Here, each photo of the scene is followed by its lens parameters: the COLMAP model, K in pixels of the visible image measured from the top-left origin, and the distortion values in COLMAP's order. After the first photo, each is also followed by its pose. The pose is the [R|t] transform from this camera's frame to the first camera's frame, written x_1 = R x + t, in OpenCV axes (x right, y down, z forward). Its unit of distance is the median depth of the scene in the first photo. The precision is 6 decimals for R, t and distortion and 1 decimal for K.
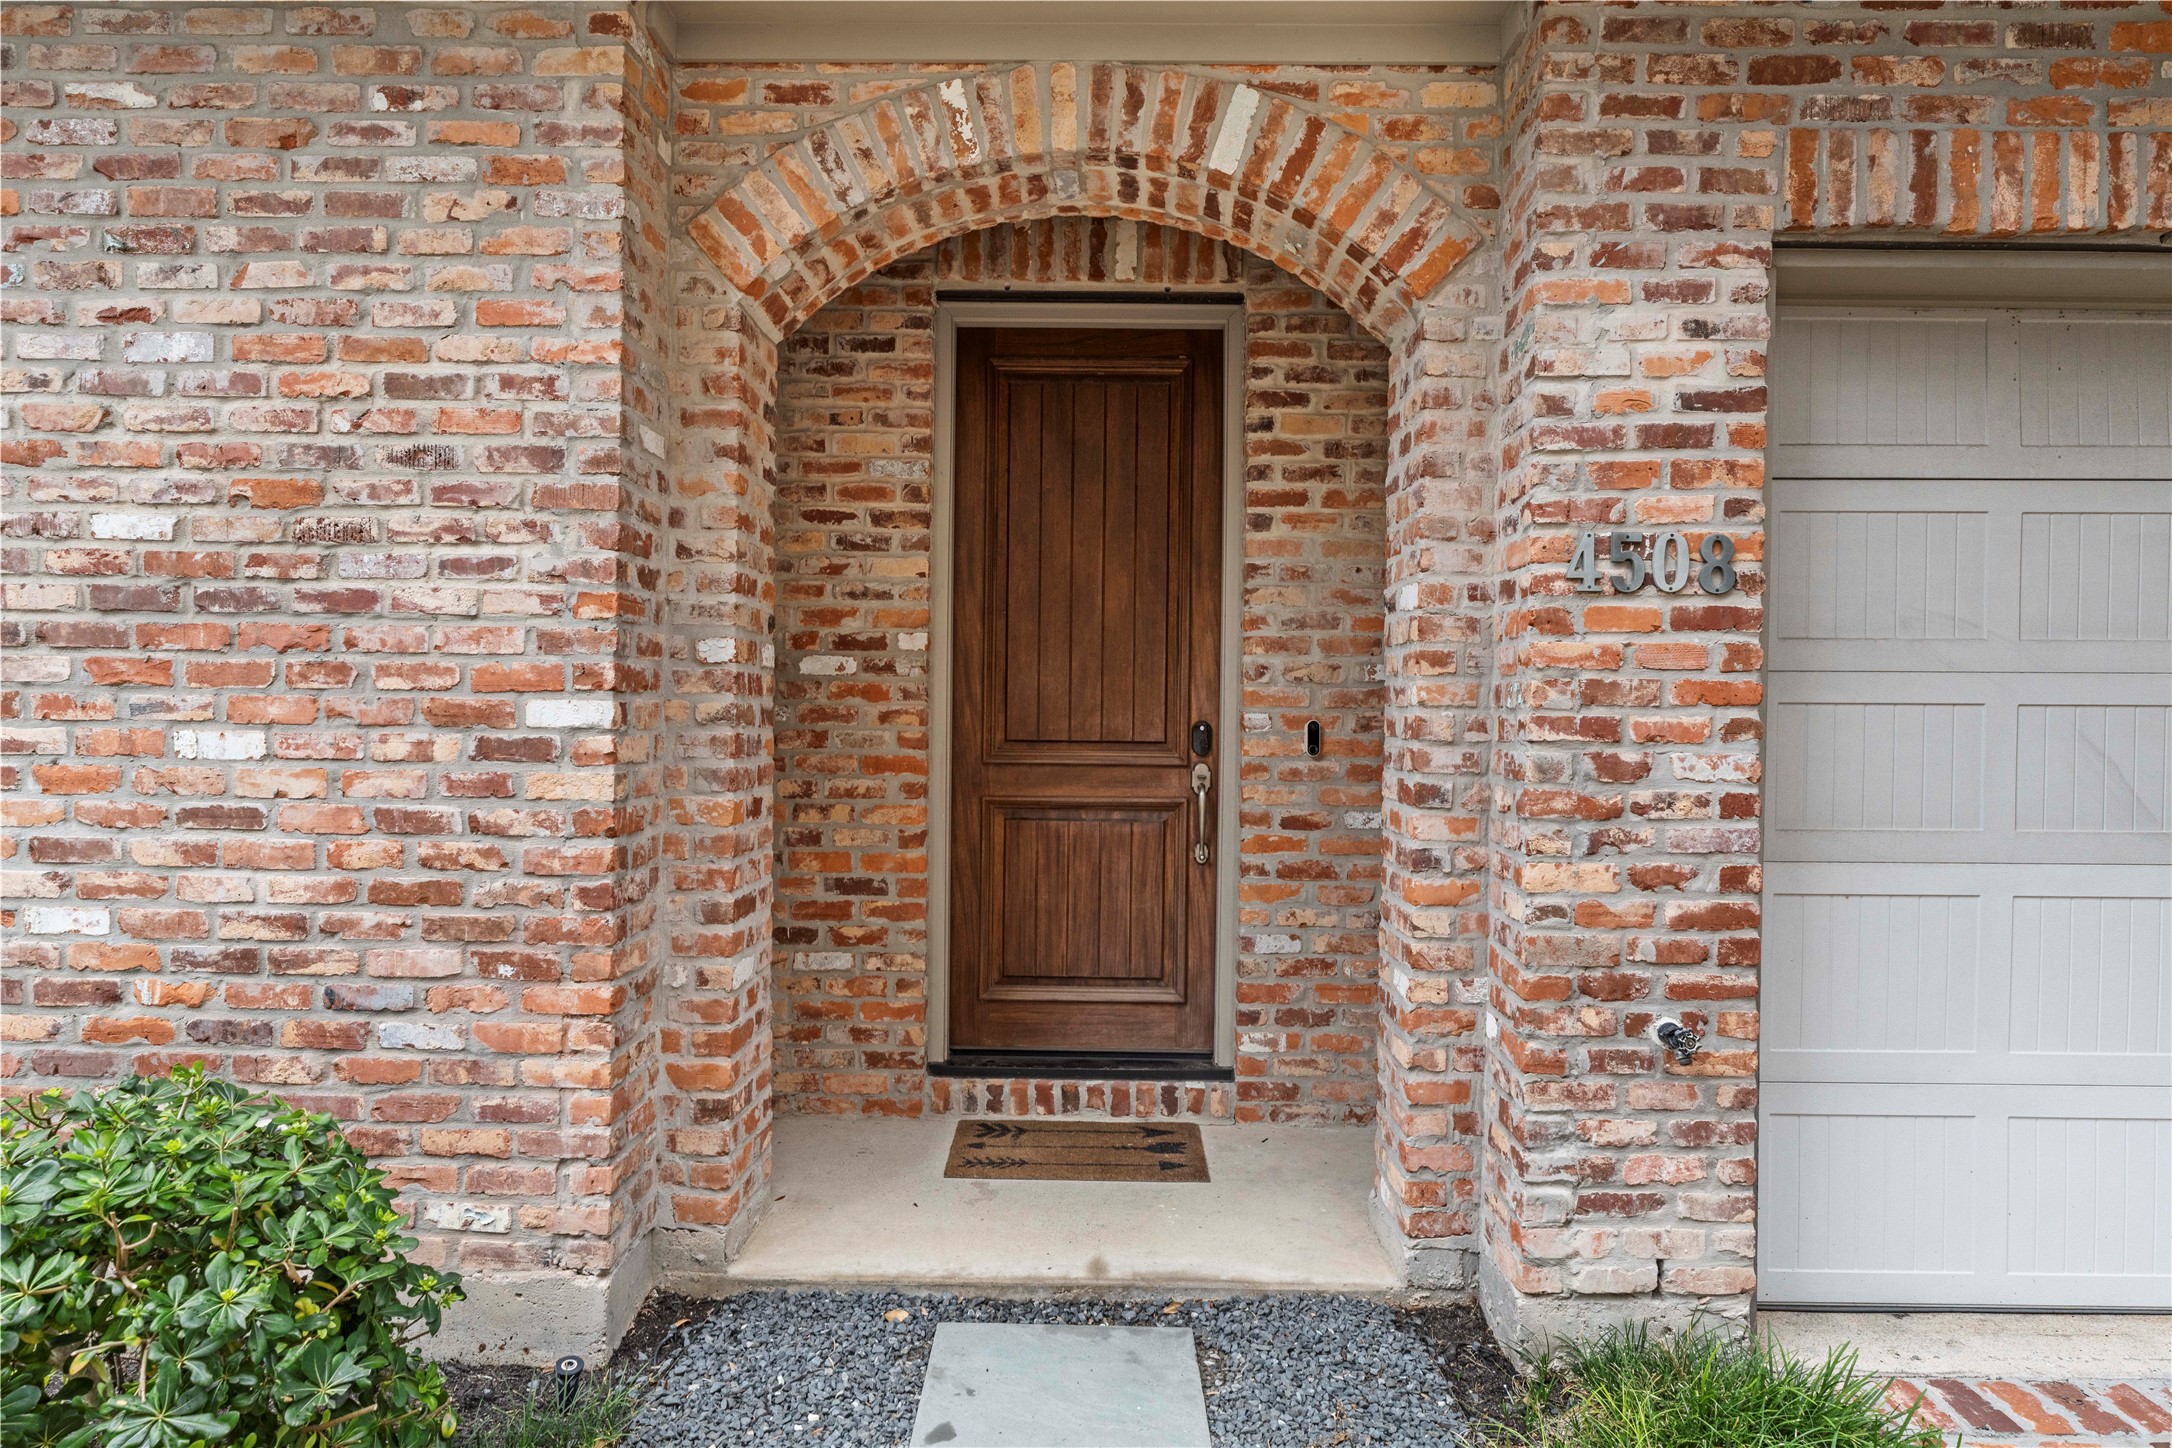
lens RADIAL K [[1368.8, 0, 1085.7], [0, 1368.8, 718.6], [0, 0, 1]] dist [-0.000144, 0.001368]
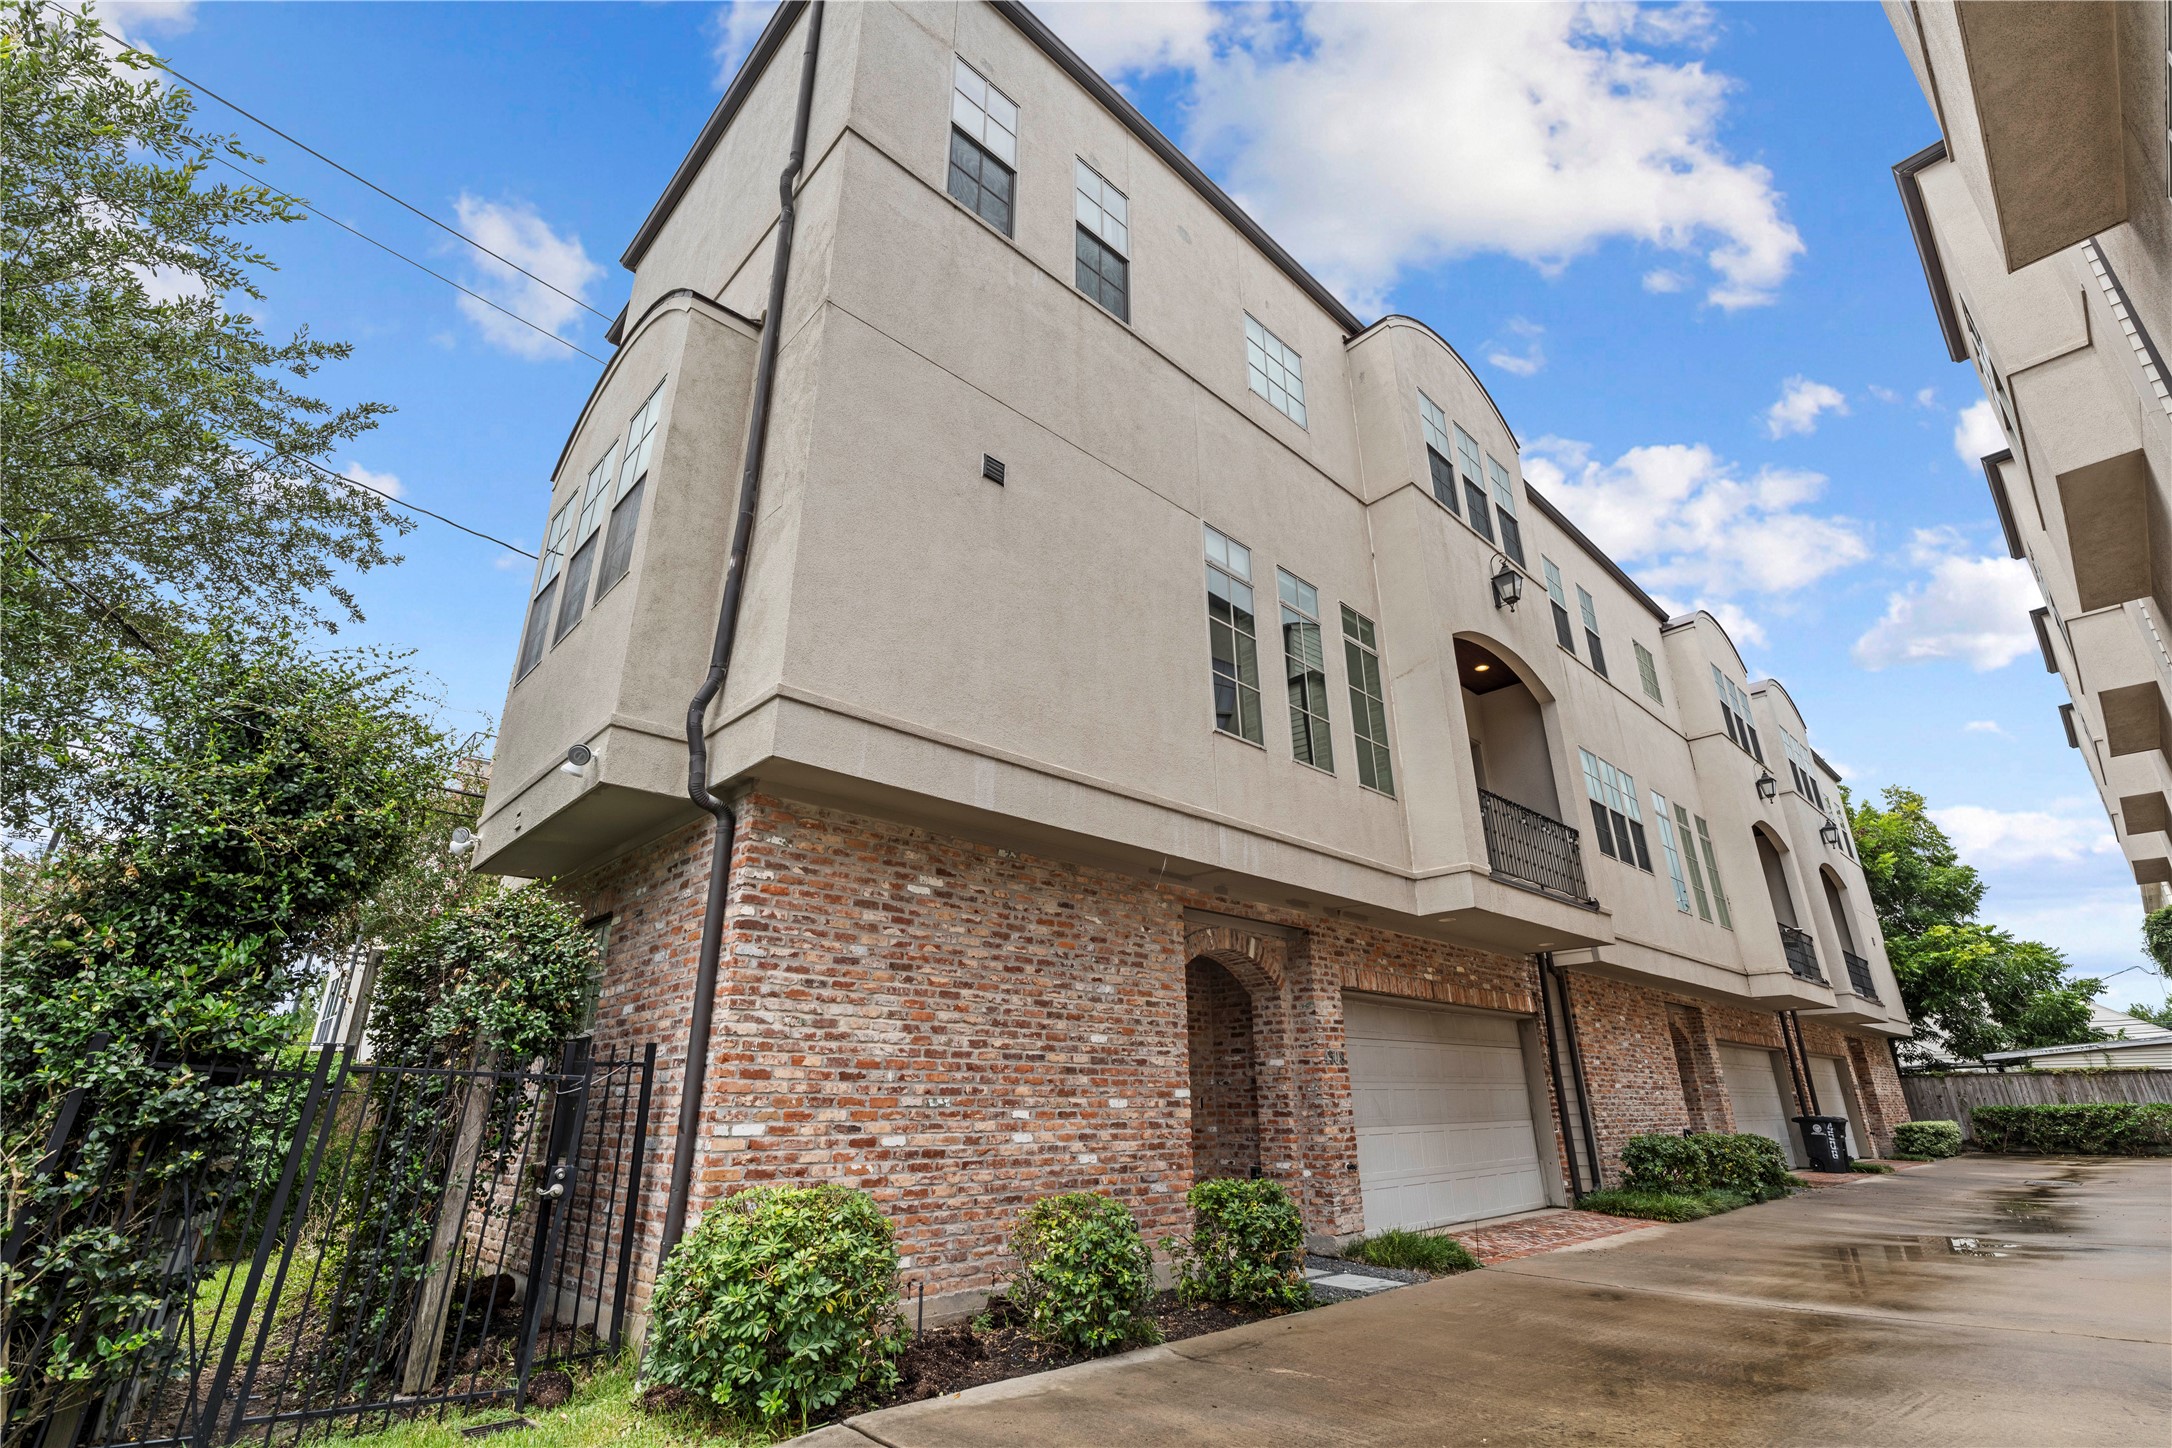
lens RADIAL K [[978.1, 0, 1083.7], [0, 978.1, 717.3], [0, 0, 1]] dist [-0.003027, 0.000246]
pose [[0.715417, 0.244520, 0.654514, -2.641668], [0.022351, 0.928274, -0.371225, 0.029331], [-0.698340, 0.280209, 0.658638, -0.923553]]
